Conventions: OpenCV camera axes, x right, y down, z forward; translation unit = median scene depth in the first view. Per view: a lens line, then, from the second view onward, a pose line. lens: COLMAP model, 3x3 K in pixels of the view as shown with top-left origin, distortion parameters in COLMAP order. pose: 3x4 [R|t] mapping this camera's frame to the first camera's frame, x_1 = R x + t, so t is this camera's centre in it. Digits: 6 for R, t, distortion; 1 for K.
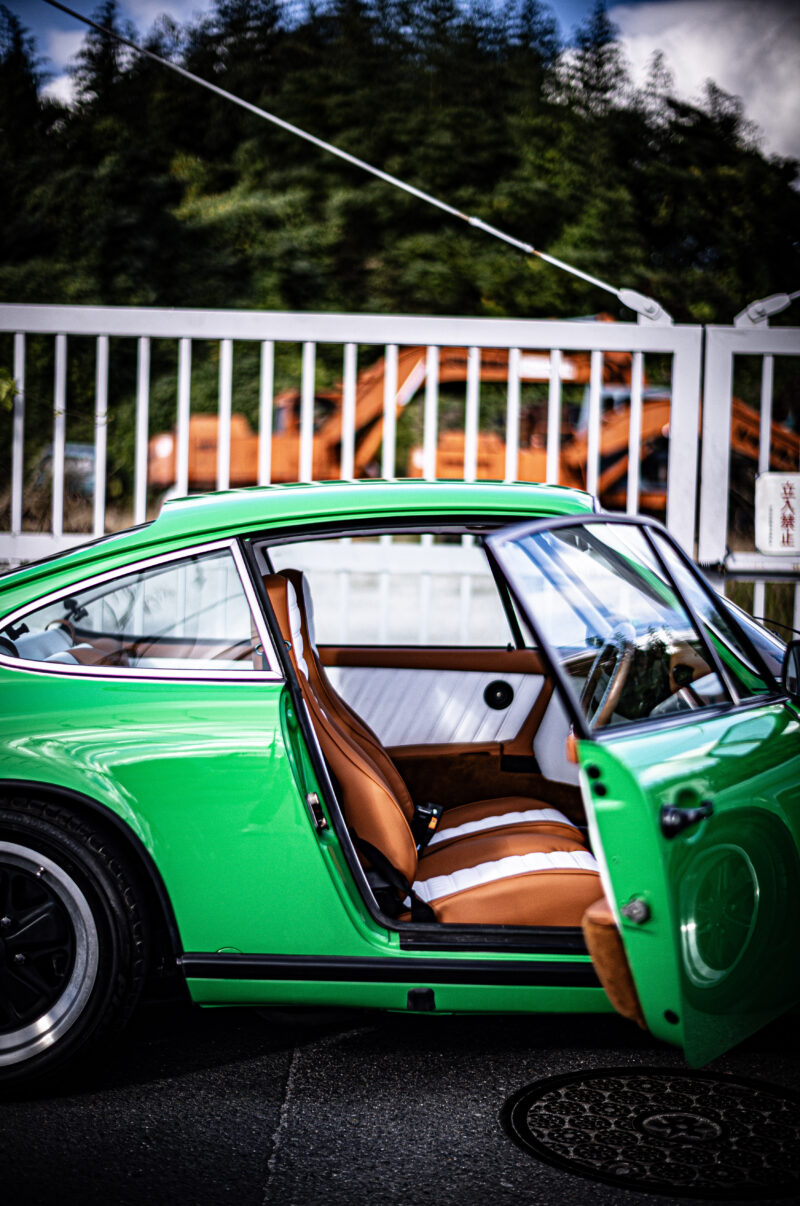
lens RADIAL K [[1745.4, 0, 400.0], [0, 1745.4, 603.0], [0, 0, 1]] dist [0.038409, 0.068437]
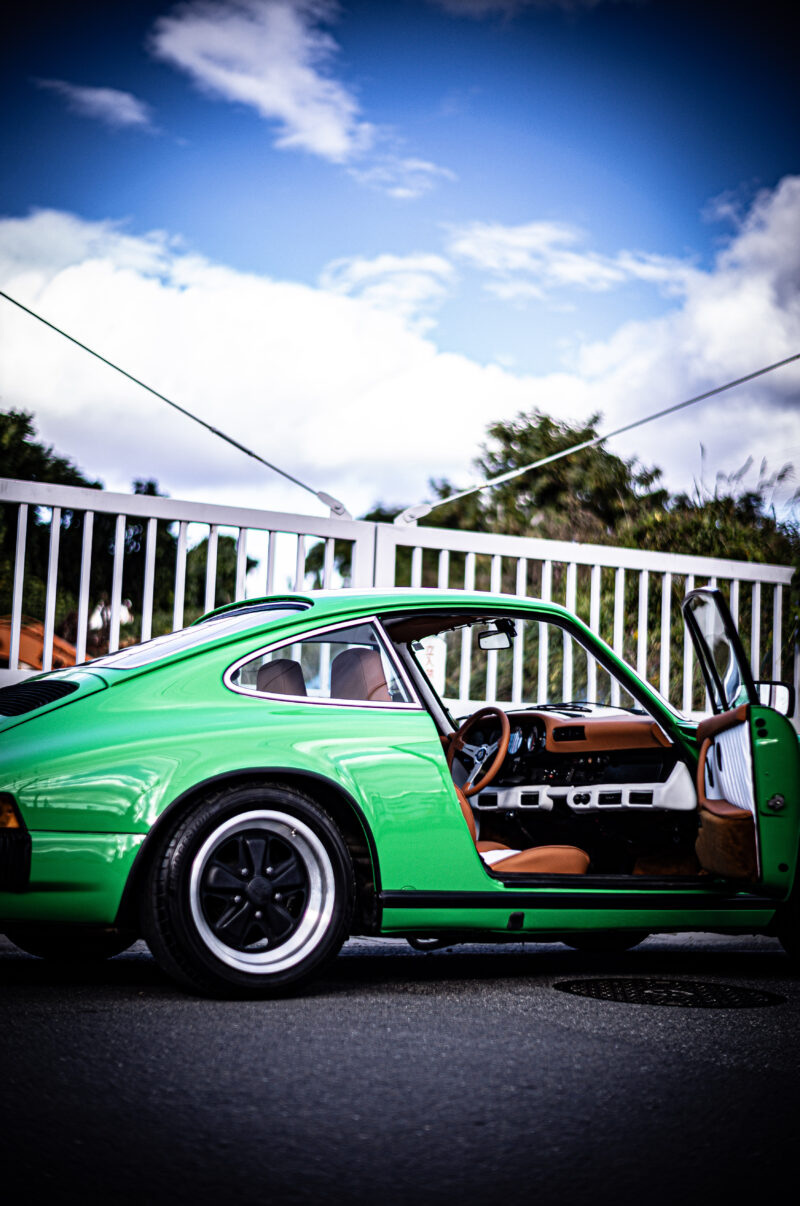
lens RADIAL K [[1807.8, 0, 399.2], [0, 1807.8, 555.0], [0, 0, 1]] dist [-0.017322, -0.022379]
pose [[0.880459, 0.069122, 0.469057, -0.367950], [0.011001, 0.986071, -0.165960, 0.076472], [-0.473995, 0.151281, 0.867435, -0.156939]]
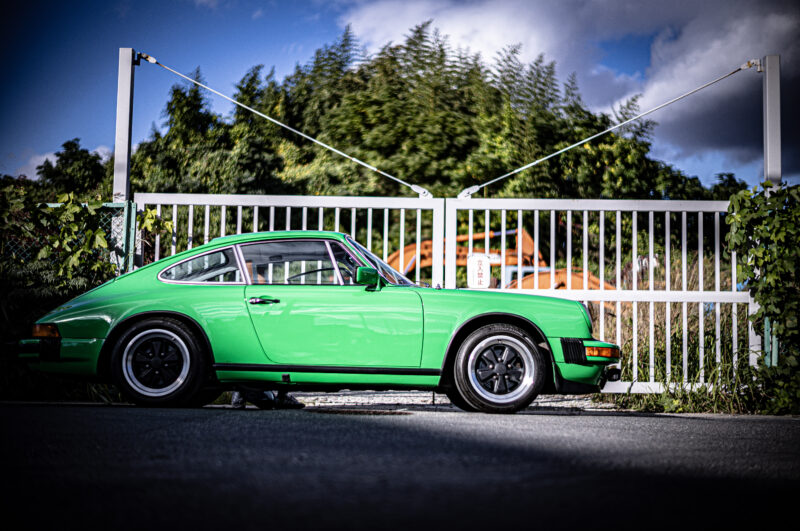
lens RADIAL K [[1188.3, 0, 400.0], [0, 1188.3, 265.5], [0, 0, 1]] dist [-0.114009, -0.013786]
pose [[0.999356, -0.010128, -0.034423, 0.136522], [0.004969, 0.989158, -0.146770, 0.153583], [0.035536, 0.146504, 0.988572, -0.554612]]
